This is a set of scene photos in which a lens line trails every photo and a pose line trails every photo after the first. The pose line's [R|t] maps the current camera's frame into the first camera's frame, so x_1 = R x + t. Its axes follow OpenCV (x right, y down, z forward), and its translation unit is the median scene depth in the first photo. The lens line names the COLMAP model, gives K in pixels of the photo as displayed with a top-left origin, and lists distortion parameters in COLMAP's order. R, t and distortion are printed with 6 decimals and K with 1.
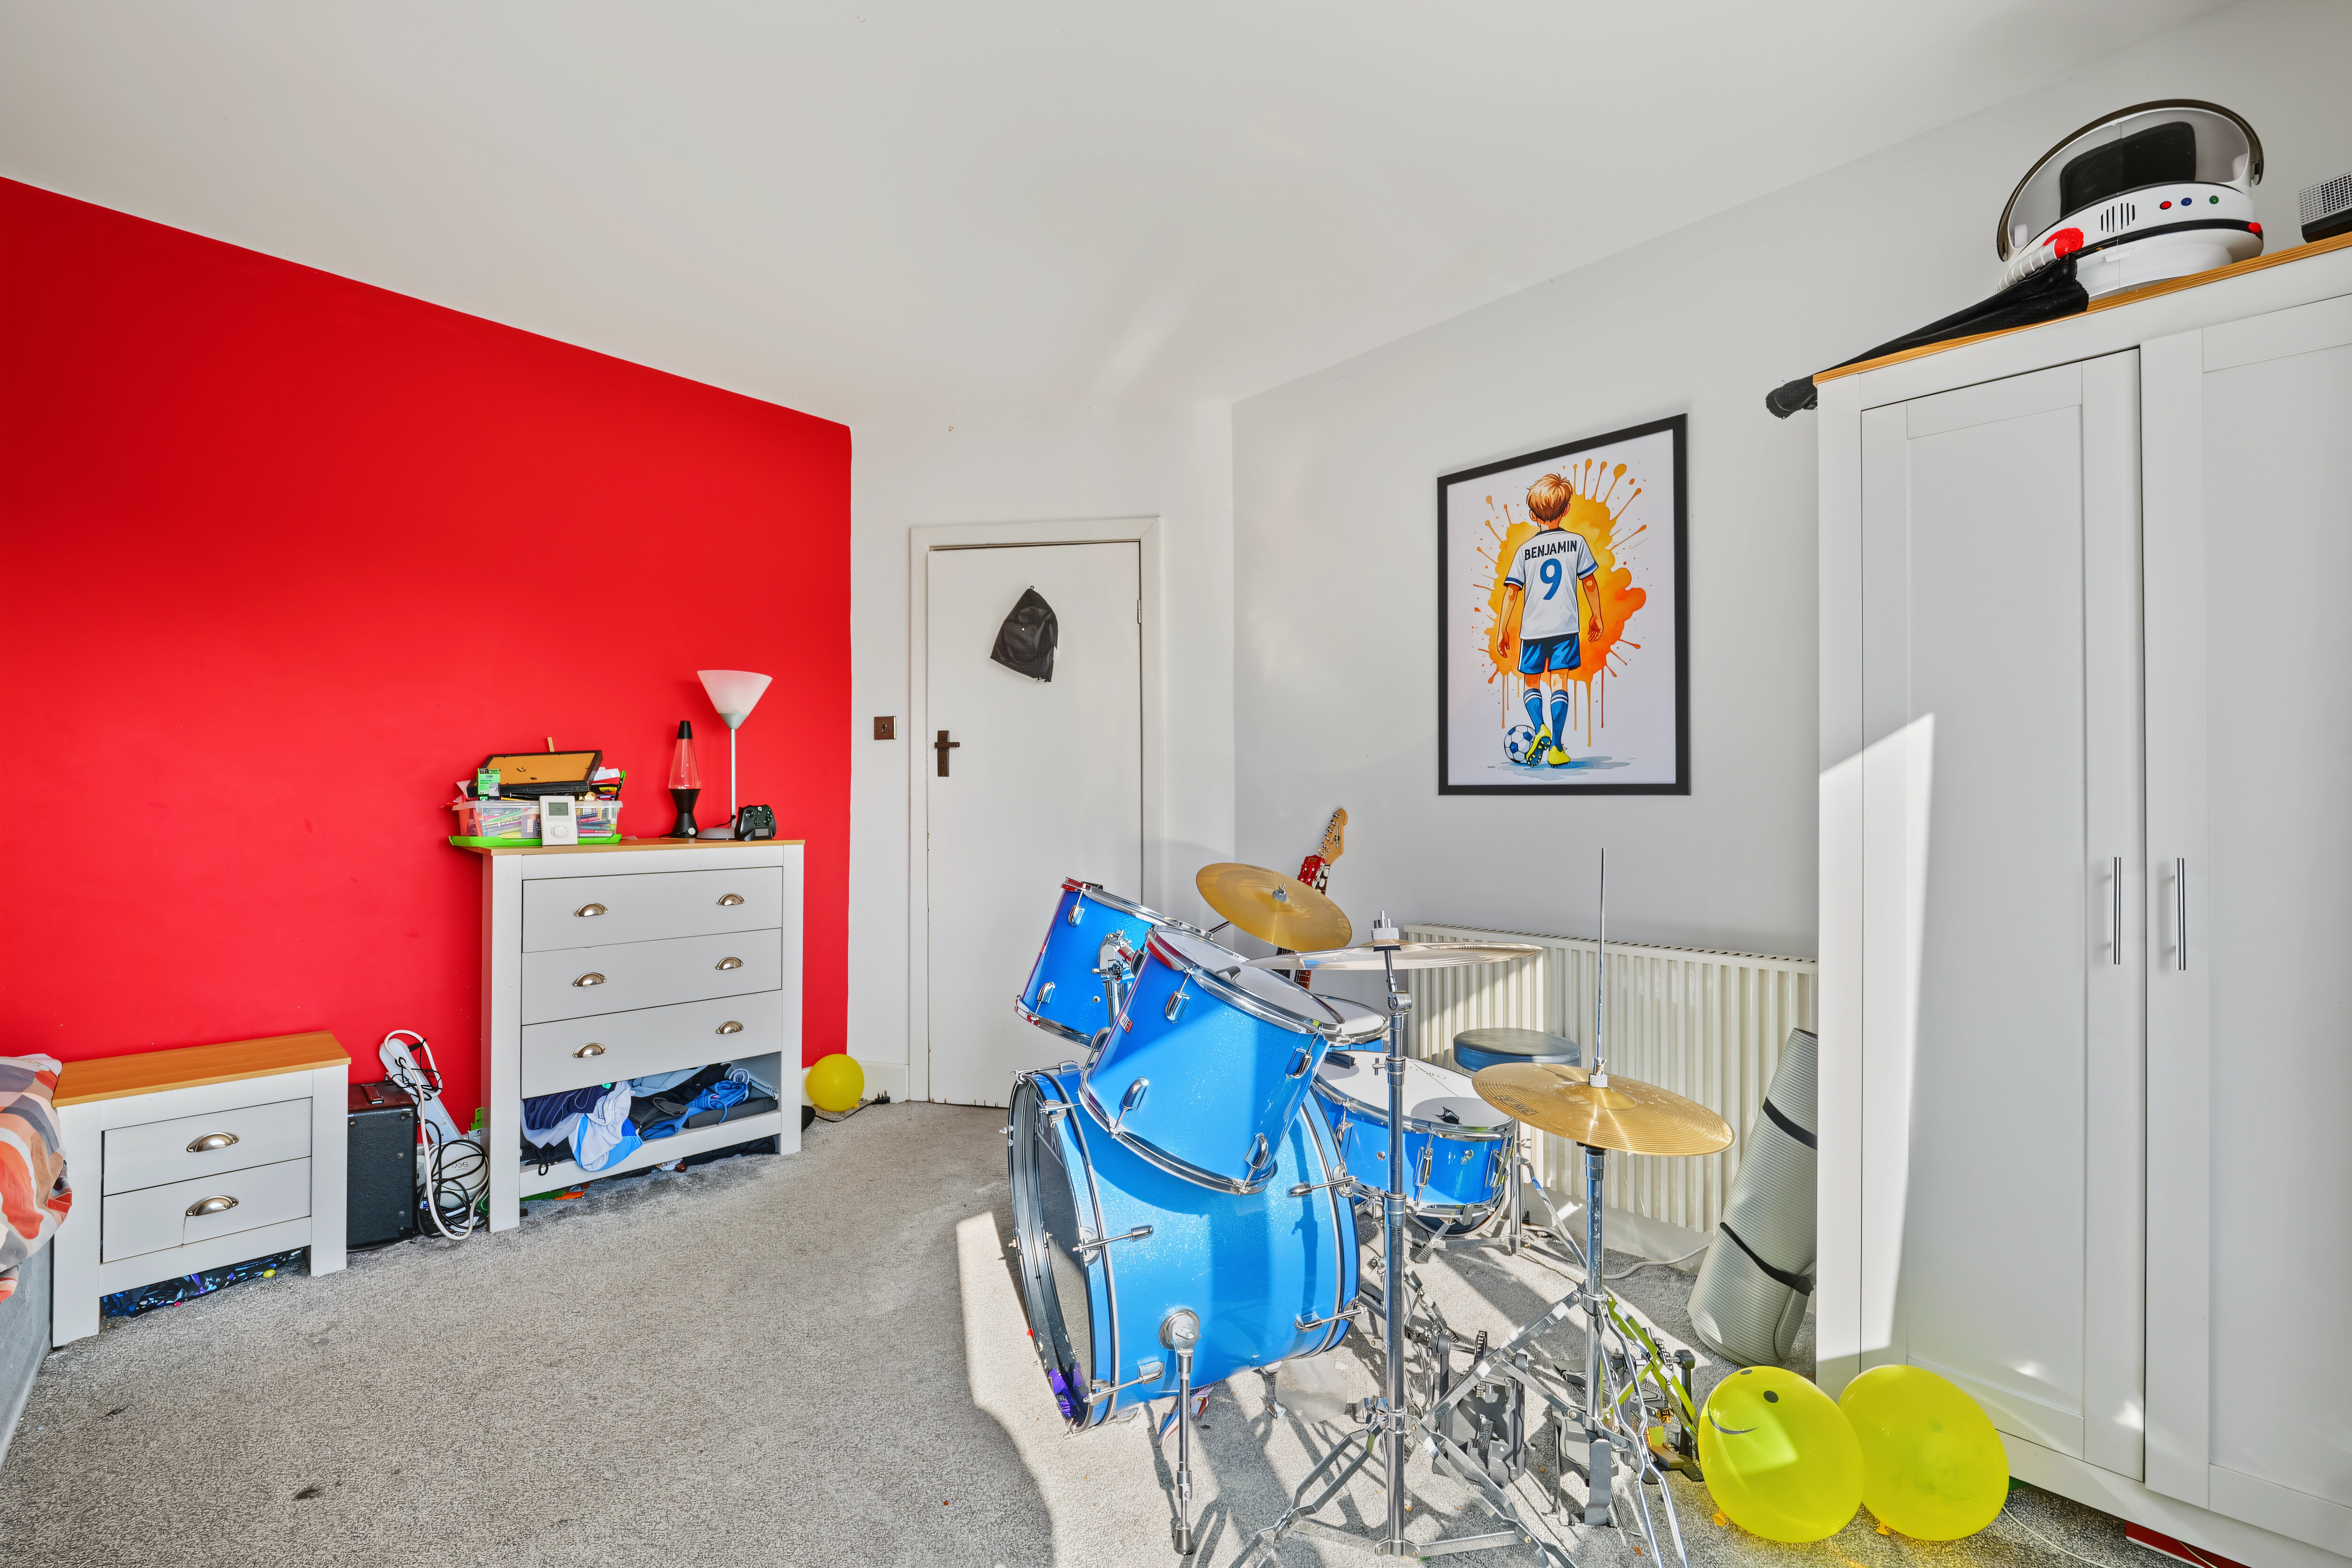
lens RADIAL K [[956.4, 0, 1171.5], [0, 956.4, 788.2], [0, 0, 1]] dist [-0.015308, 0.000111]
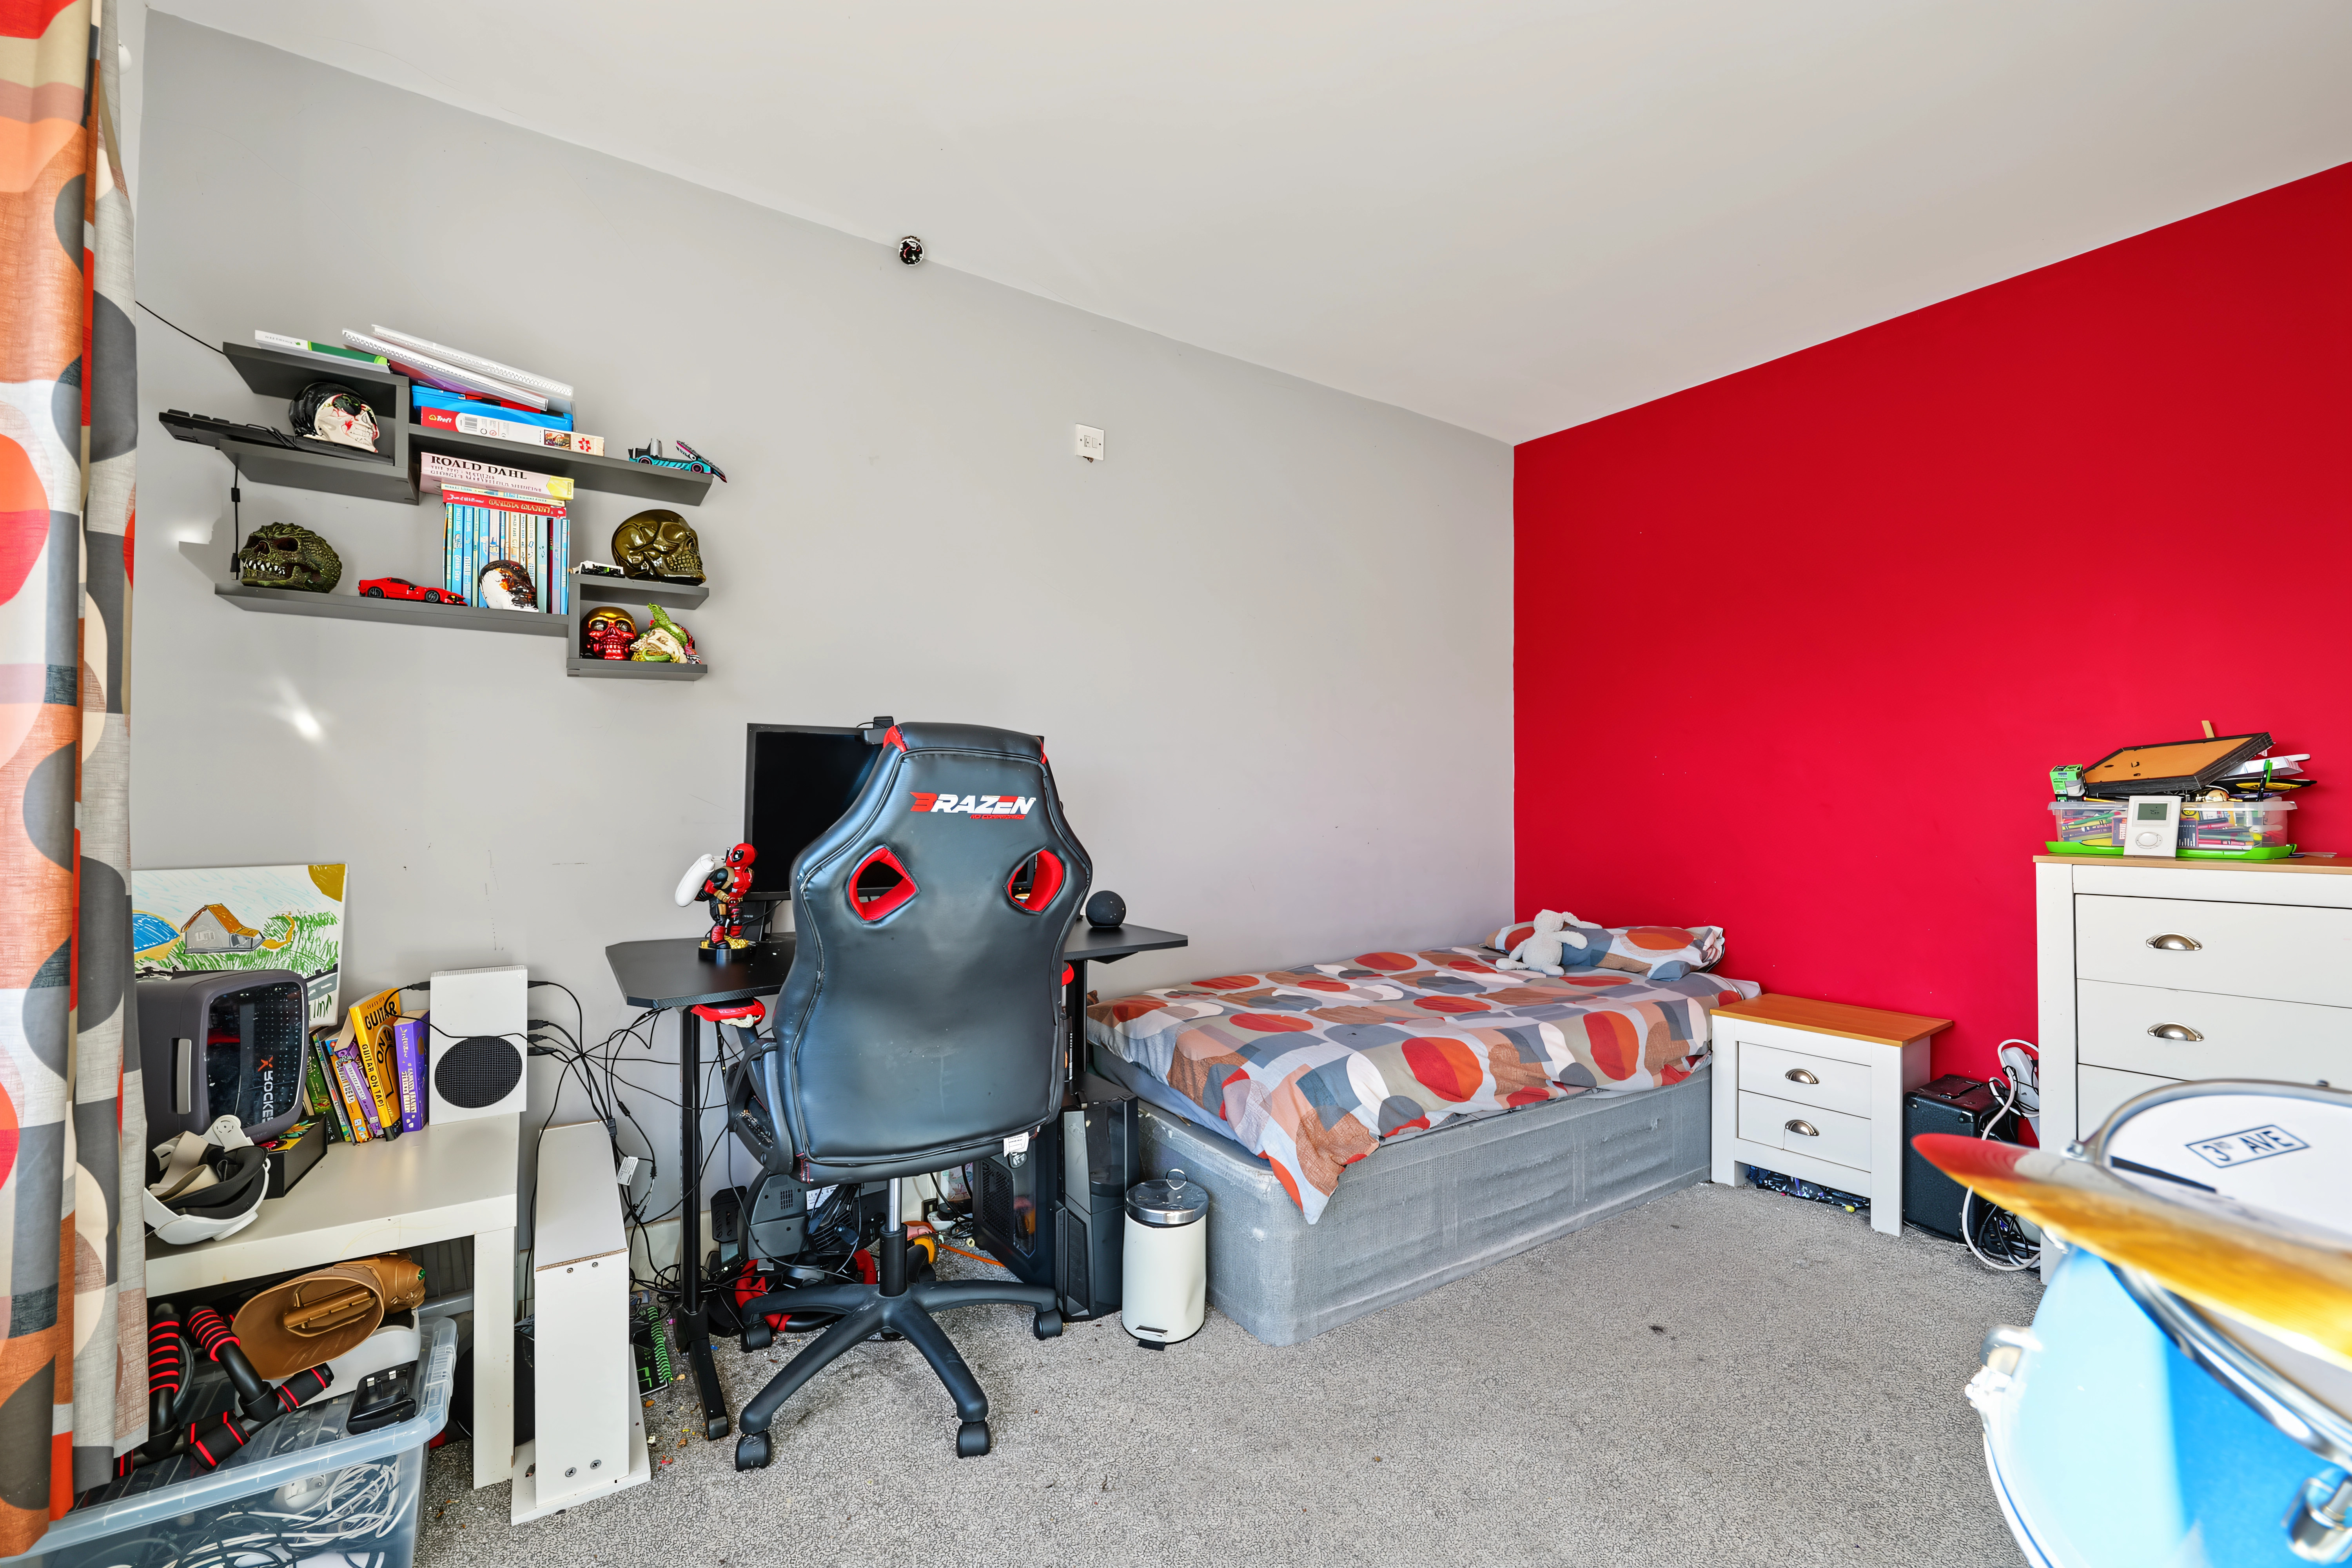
lens RADIAL K [[956.4, 0, 1174.3], [0, 956.4, 791.6], [0, 0, 1]] dist [-0.015308, 0.000111]
pose [[-0.198439, -0.011677, -0.980044, 0.320995], [0.011684, 0.999830, -0.014278, 0.007049], [0.980044, -0.014284, -0.198268, 0.375247]]
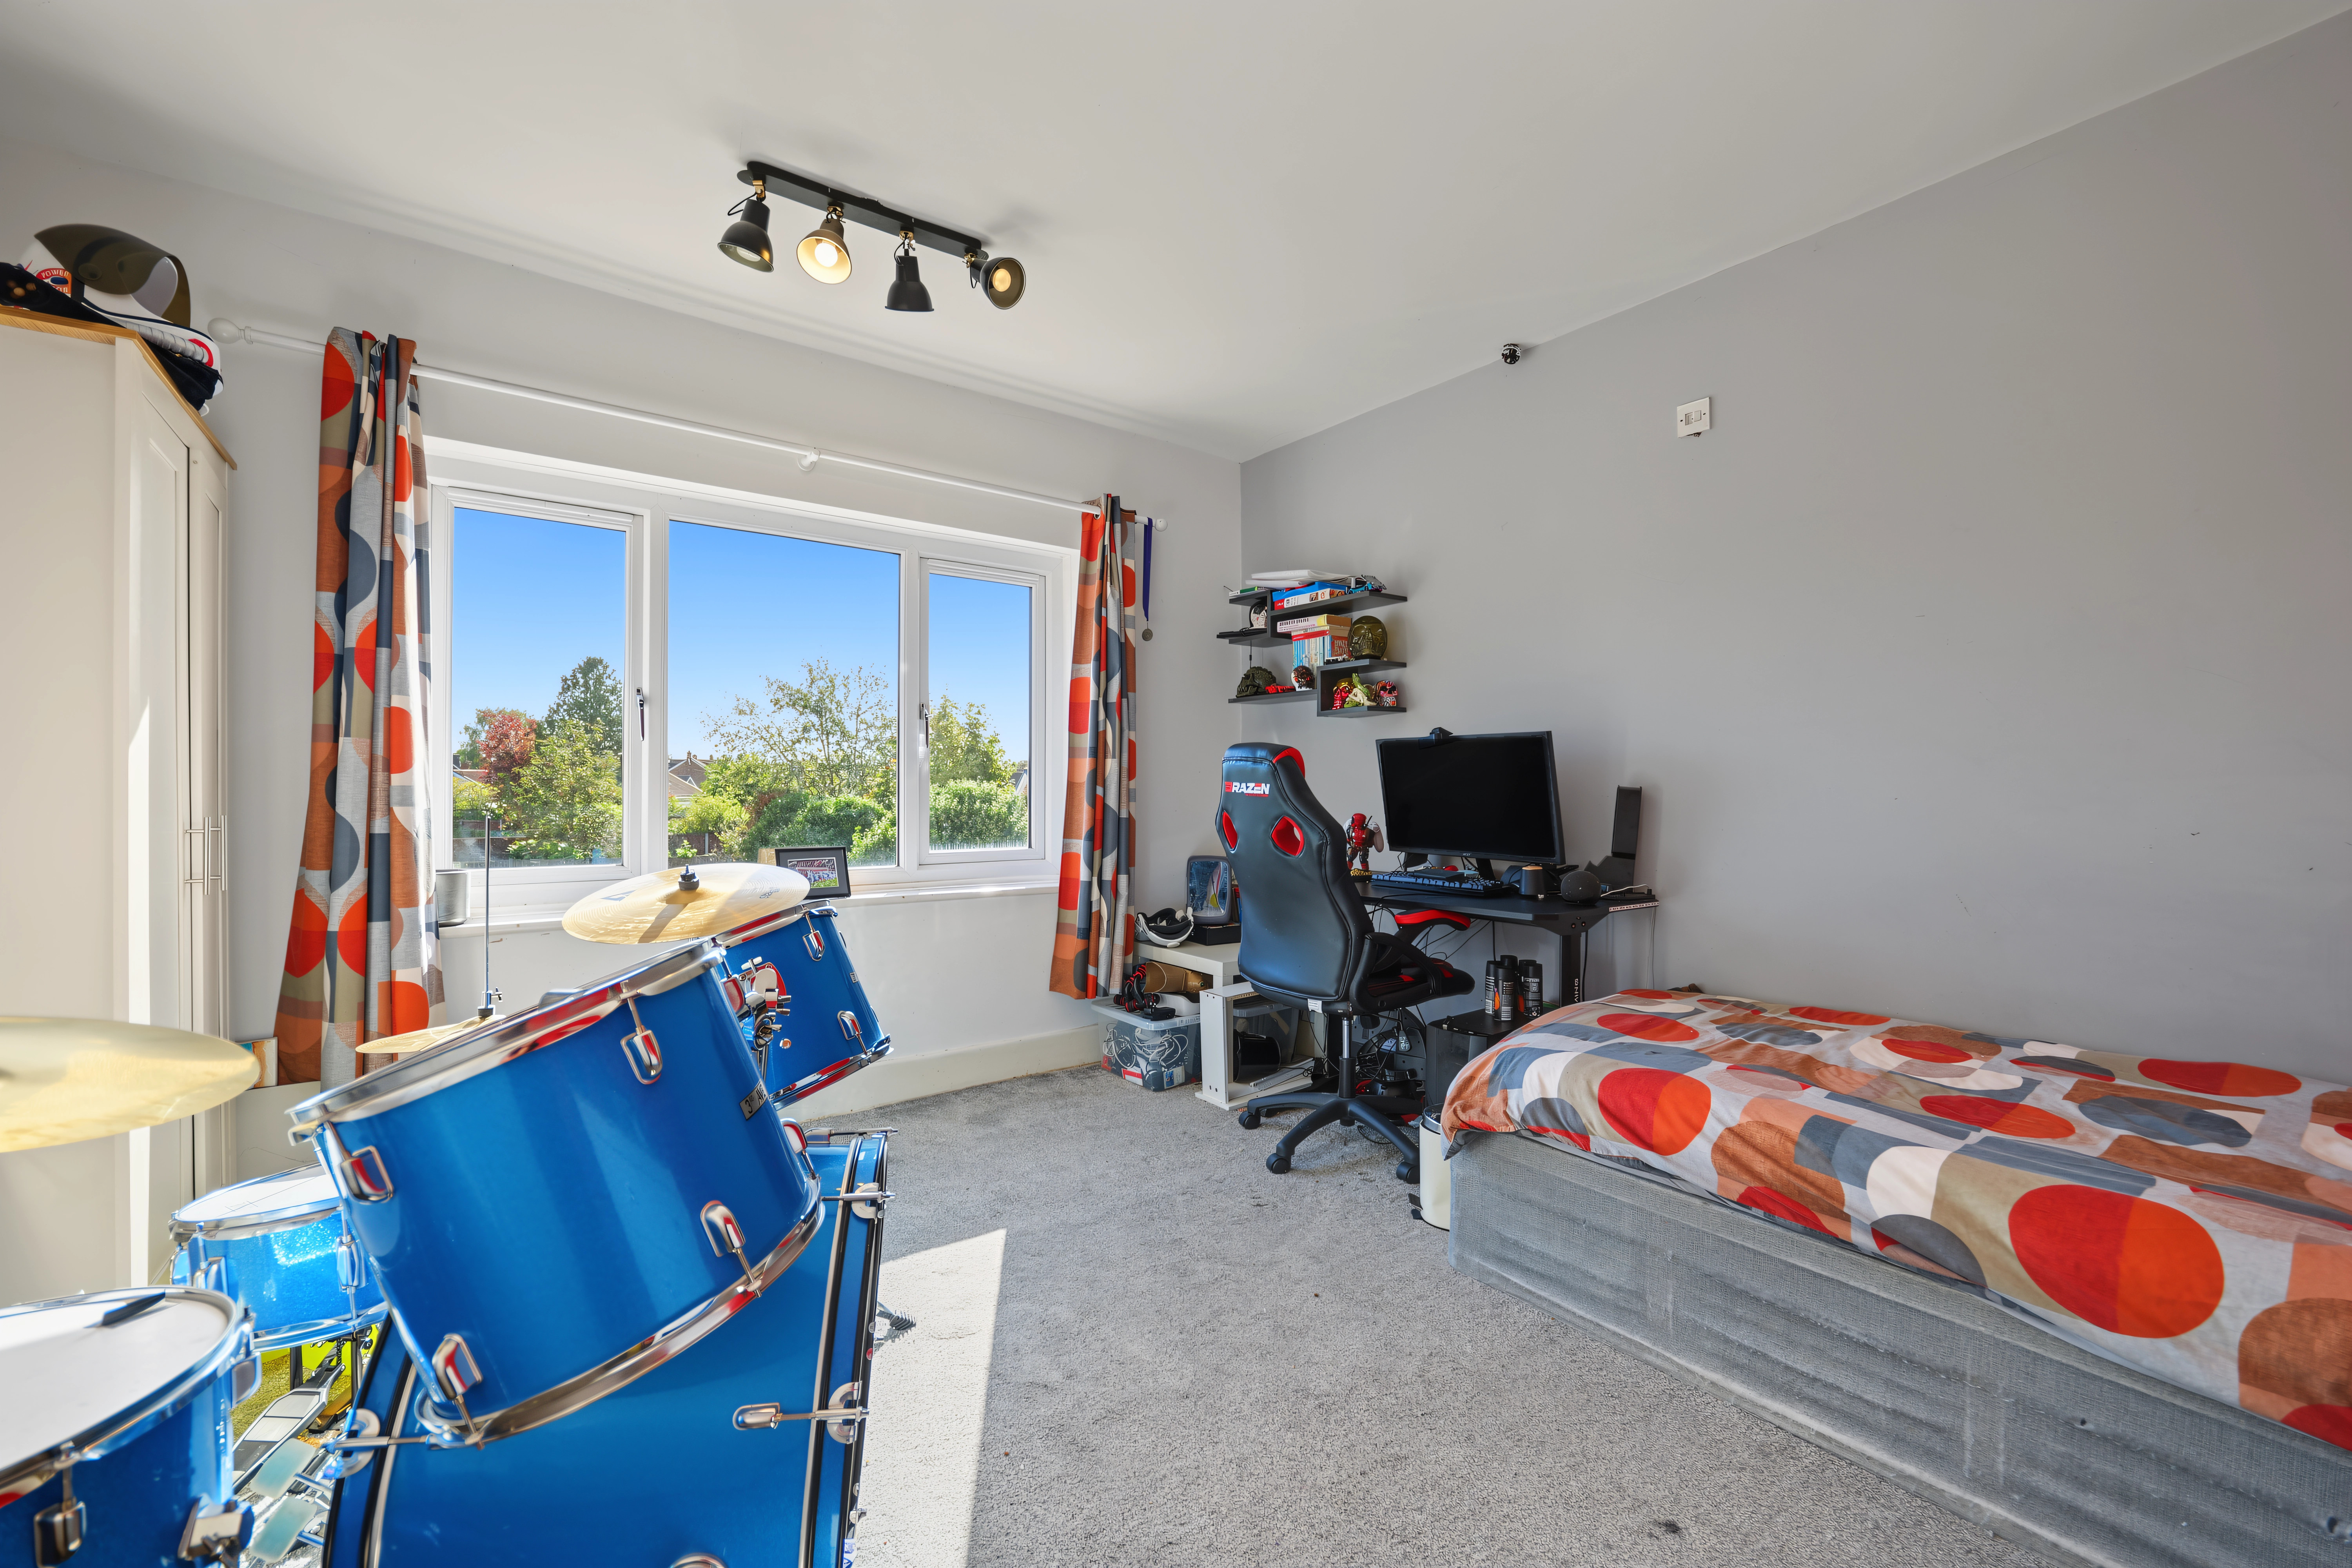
lens RADIAL K [[956.4, 0, 1184.7], [0, 956.4, 784.8], [0, 0, 1]] dist [-0.015308, 0.000111]
pose [[-0.990095, -0.003931, 0.140342, -0.373868], [-0.006198, 0.999857, -0.015718, 0.019857], [-0.140261, -0.016432, -0.989978, 1.262230]]
